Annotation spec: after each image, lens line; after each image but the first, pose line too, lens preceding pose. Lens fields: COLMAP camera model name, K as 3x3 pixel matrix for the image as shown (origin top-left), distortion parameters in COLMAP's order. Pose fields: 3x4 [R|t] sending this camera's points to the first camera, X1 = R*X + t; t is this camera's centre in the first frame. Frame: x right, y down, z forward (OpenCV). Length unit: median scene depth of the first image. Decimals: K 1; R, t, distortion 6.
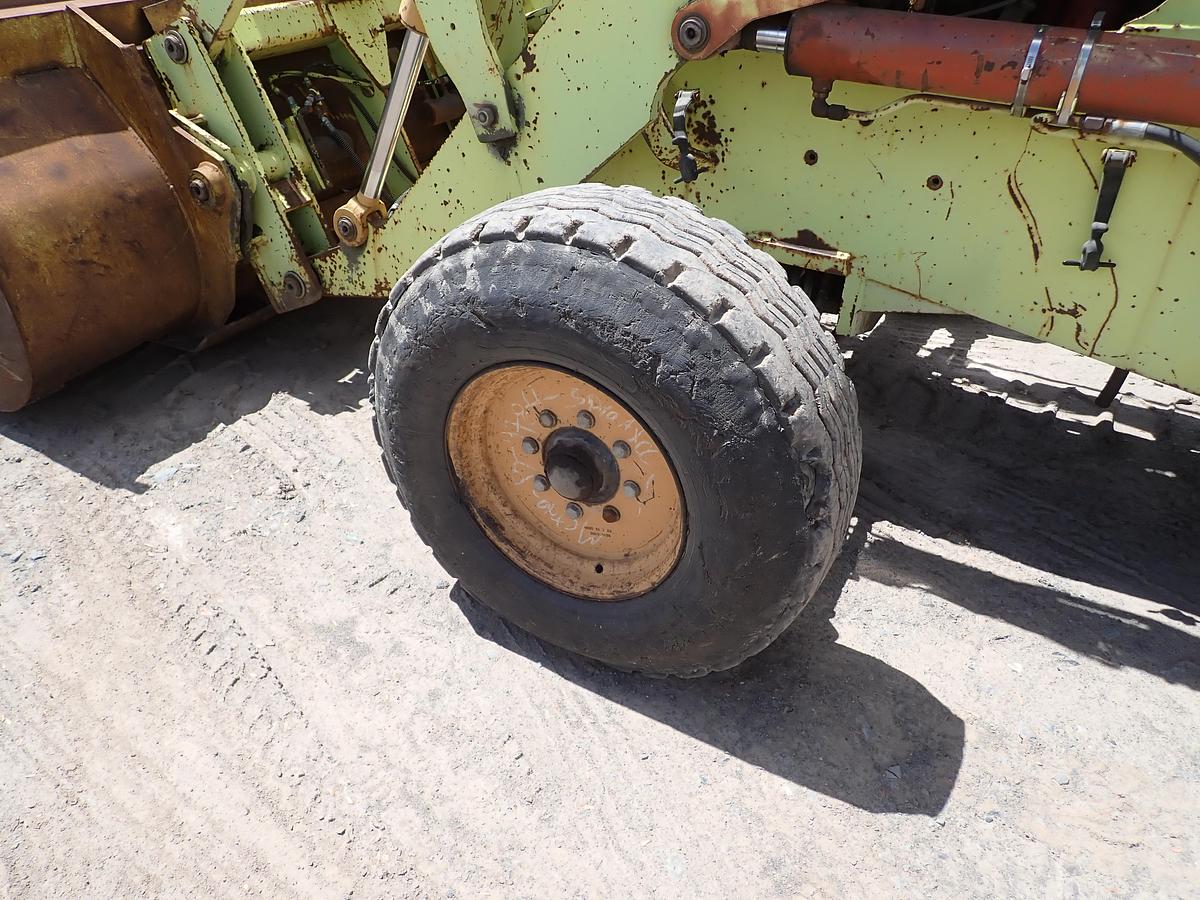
lens RADIAL K [[895.6, 0, 599.4], [0, 895.6, 449.5], [0, 0, 1]] dist [0.010127, -0.003798]
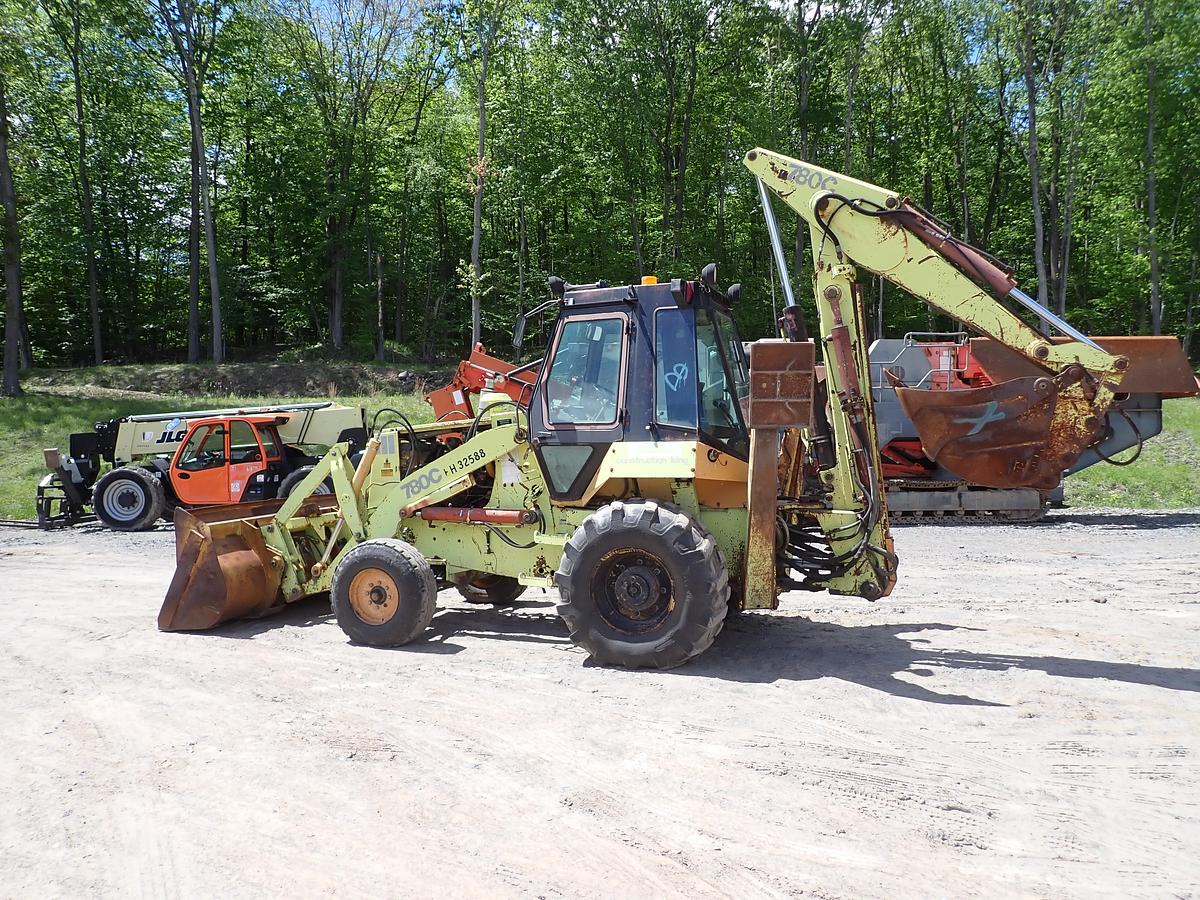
lens RADIAL K [[895.6, 0, 600.2], [0, 895.6, 451.2], [0, 0, 1]] dist [0.010127, -0.003798]
pose [[0.983517, -0.029351, 0.178419, 0.252024], [0.121389, 0.838504, -0.531202, 1.669511], [-0.134013, 0.544105, 0.828246, -2.850372]]
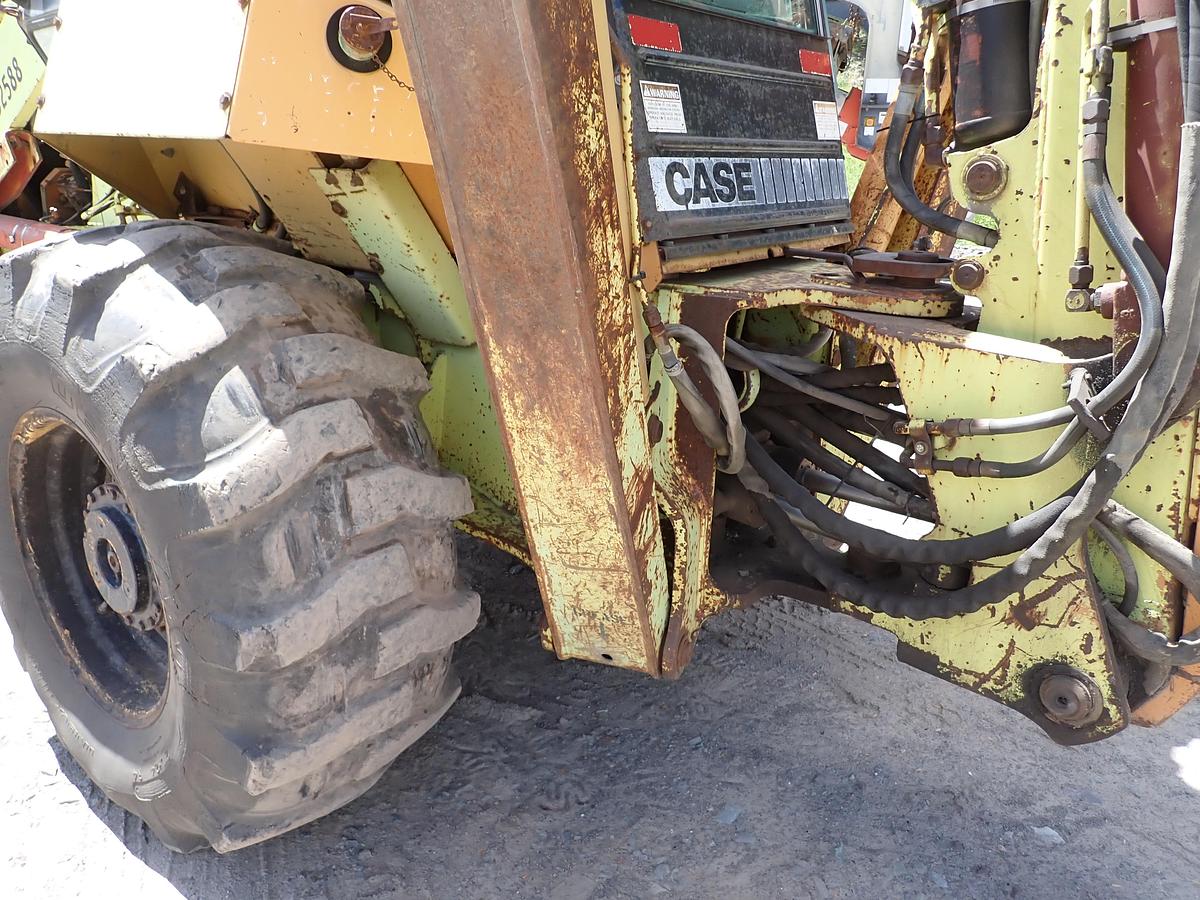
lens RADIAL K [[895.6, 0, 599.1], [0, 895.6, 450.9], [0, 0, 1]] dist [0.010127, -0.003798]
pose [[0.989113, 0.056854, -0.135734, 1.627671], [-0.090122, 0.963185, -0.253284, 0.375001], [0.116336, 0.262759, 0.957822, -0.595534]]
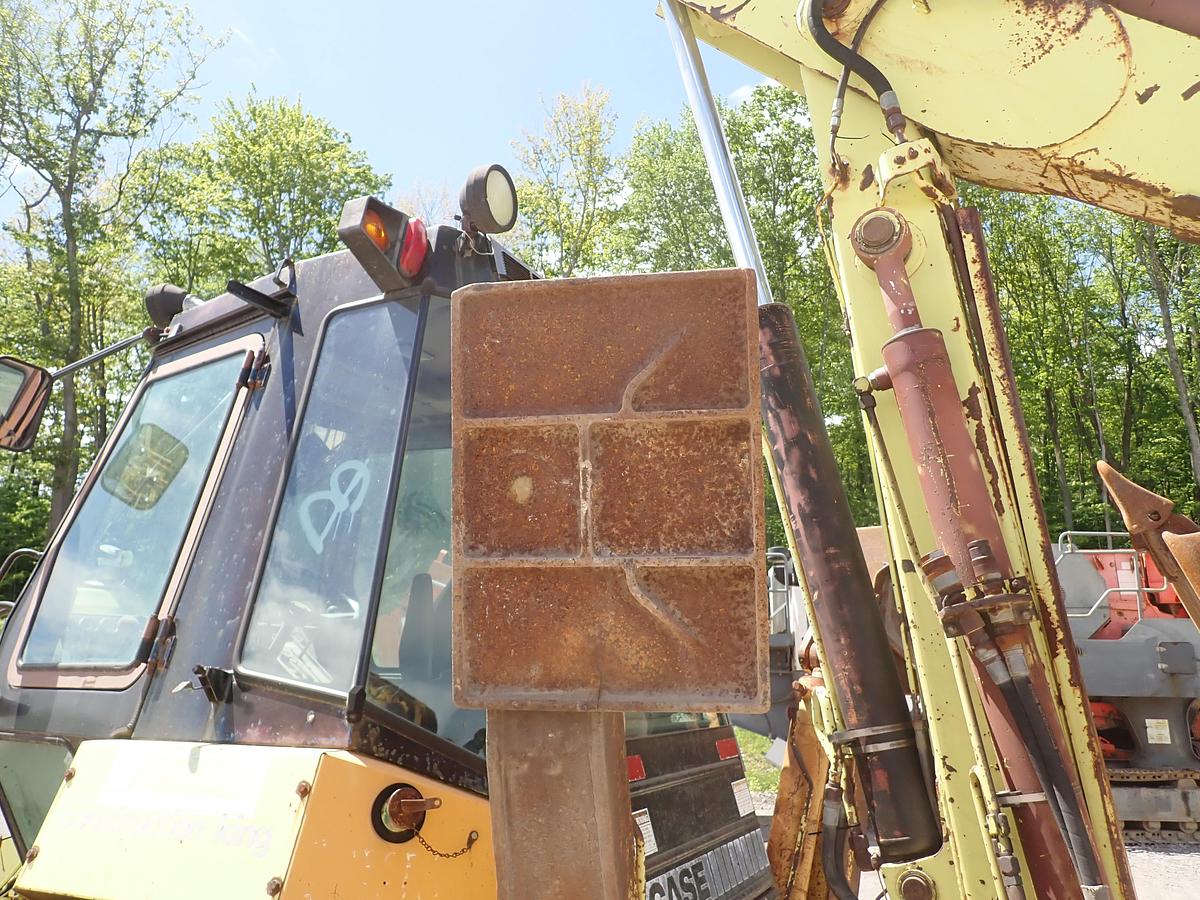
lens RADIAL K [[895.6, 0, 600.6], [0, 895.6, 449.8], [0, 0, 1]] dist [0.010127, -0.003798]
pose [[0.998374, 0.003297, 0.056913, 1.450989], [0.040175, 0.667618, -0.743419, 0.284103], [-0.040447, 0.744497, 0.666400, -0.823692]]
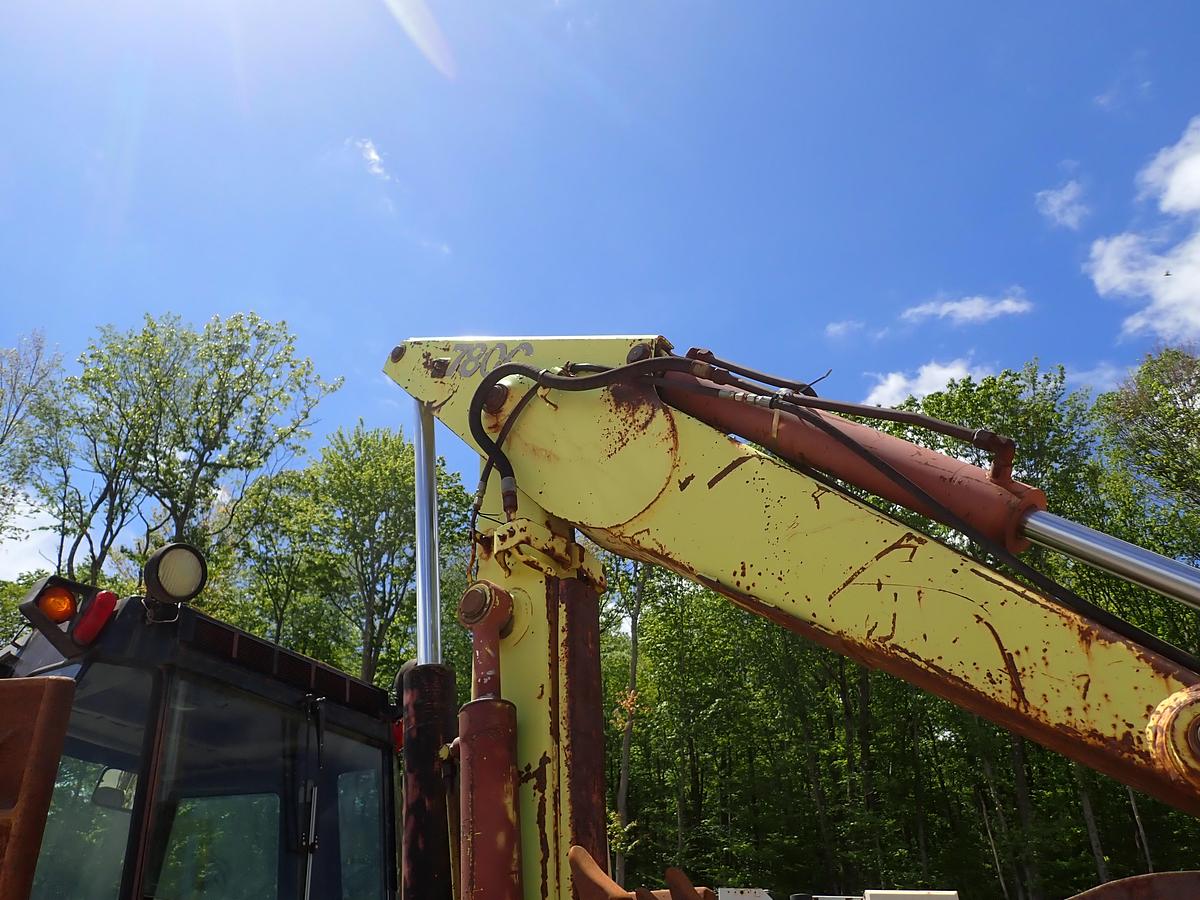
lens RADIAL K [[895.6, 0, 598.5], [0, 895.6, 452.6], [0, 0, 1]] dist [0.010127, -0.003798]
pose [[0.998531, -0.005708, -0.053891, 2.077617], [-0.047544, 0.384949, -0.921713, 0.315259], [0.026006, 0.922920, 0.384112, -0.941644]]
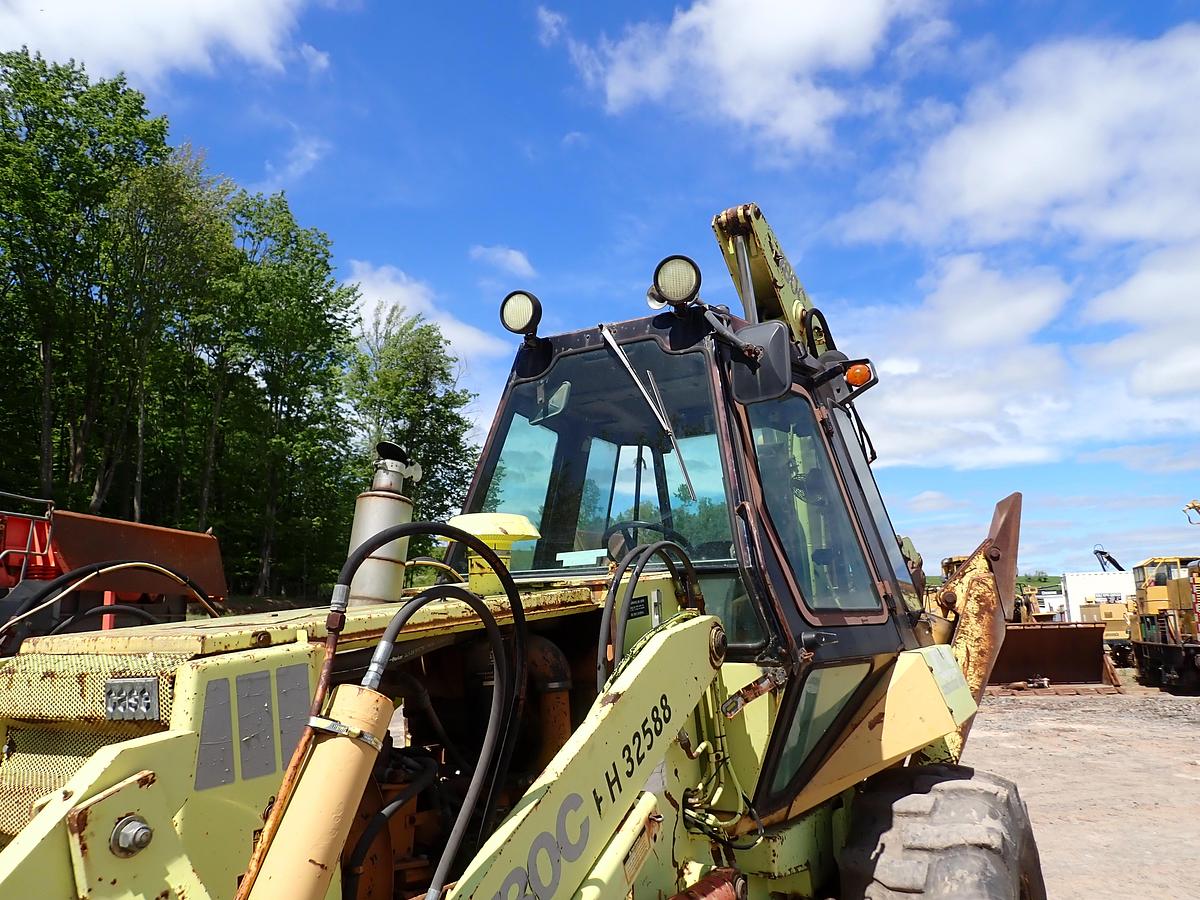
lens RADIAL K [[895.6, 0, 603.0], [0, 895.6, 449.8], [0, 0, 1]] dist [0.010127, -0.003798]
pose [[0.004638, 0.172583, 0.984984, -0.800024], [0.578987, 0.802635, -0.143360, -0.670655], [-0.815324, 0.570958, -0.096200, 0.528595]]
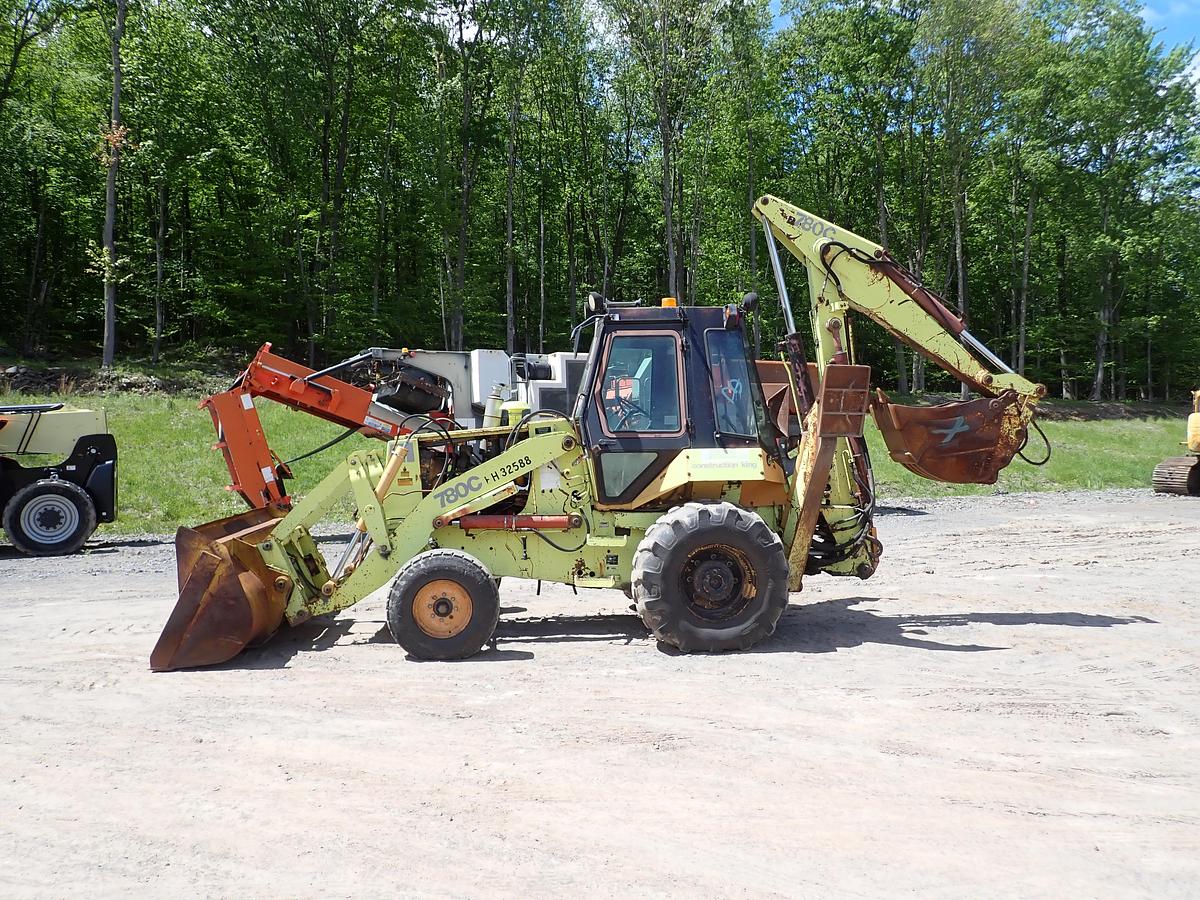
lens RADIAL K [[895.6, 0, 599.0], [0, 895.6, 450.9], [0, 0, 1]] dist [0.010127, -0.003798]
pose [[0.813965, -0.031105, 0.580081, -1.647948], [0.342036, 0.832789, -0.435286, 1.331721], [-0.469545, 0.552716, 0.688500, -2.434973]]
